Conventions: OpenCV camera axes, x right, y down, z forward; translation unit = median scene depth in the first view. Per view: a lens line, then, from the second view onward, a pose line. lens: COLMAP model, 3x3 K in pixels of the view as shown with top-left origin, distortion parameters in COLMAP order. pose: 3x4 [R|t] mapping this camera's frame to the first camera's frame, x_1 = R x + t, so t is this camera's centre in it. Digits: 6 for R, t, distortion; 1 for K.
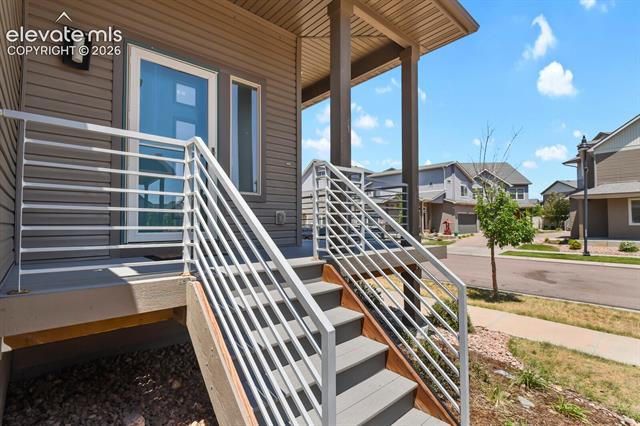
lens RADIAL K [[310.7, 0, 321.7], [0, 310.7, 215.1], [0, 0, 1]] dist [0.001730, -0.000368]
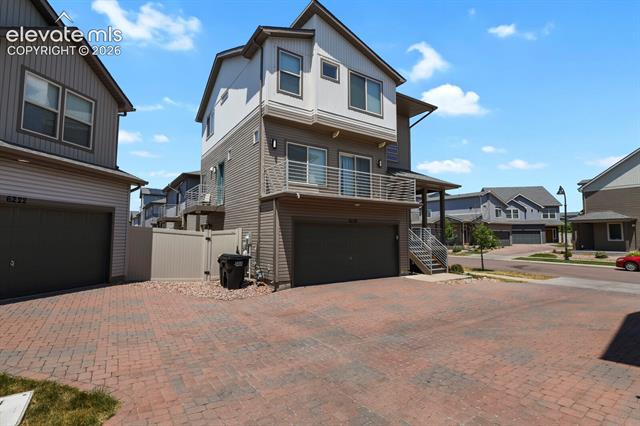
lens RADIAL K [[310.7, 0, 317.3], [0, 310.7, 212.4], [0, 0, 1]] dist [0.001730, -0.000368]
pose [[0.987754, -0.006308, -0.155890, -0.086927], [-0.001517, 0.998747, -0.050024, -0.016520], [0.156011, 0.049648, 0.986507, -0.412952]]
